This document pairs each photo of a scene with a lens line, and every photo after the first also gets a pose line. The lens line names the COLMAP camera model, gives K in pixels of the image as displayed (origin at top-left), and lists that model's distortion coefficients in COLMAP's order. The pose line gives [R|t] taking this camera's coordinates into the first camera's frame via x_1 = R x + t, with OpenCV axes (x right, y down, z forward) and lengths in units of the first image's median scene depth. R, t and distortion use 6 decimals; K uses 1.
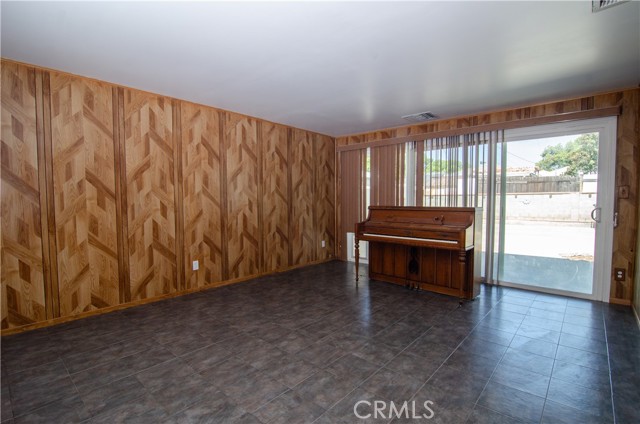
lens RADIAL K [[293.2, 0, 320.8], [0, 293.2, 213.9], [0, 0, 1]] dist [-0.003940, -0.000576]
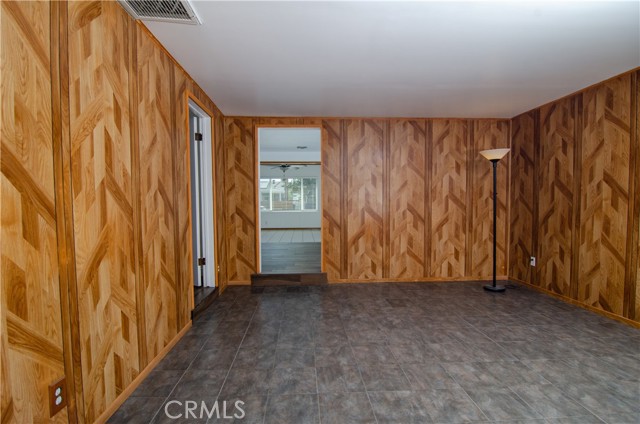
lens RADIAL K [[310.2, 0, 320.4], [0, 310.2, 211.7], [0, 0, 1]] dist [-0.018116, -0.004858]
pose [[-0.696809, 0.025929, -0.716788, 0.731644], [-0.029919, 0.997426, 0.065165, -0.053525], [0.716632, 0.066854, -0.694239, 1.154787]]
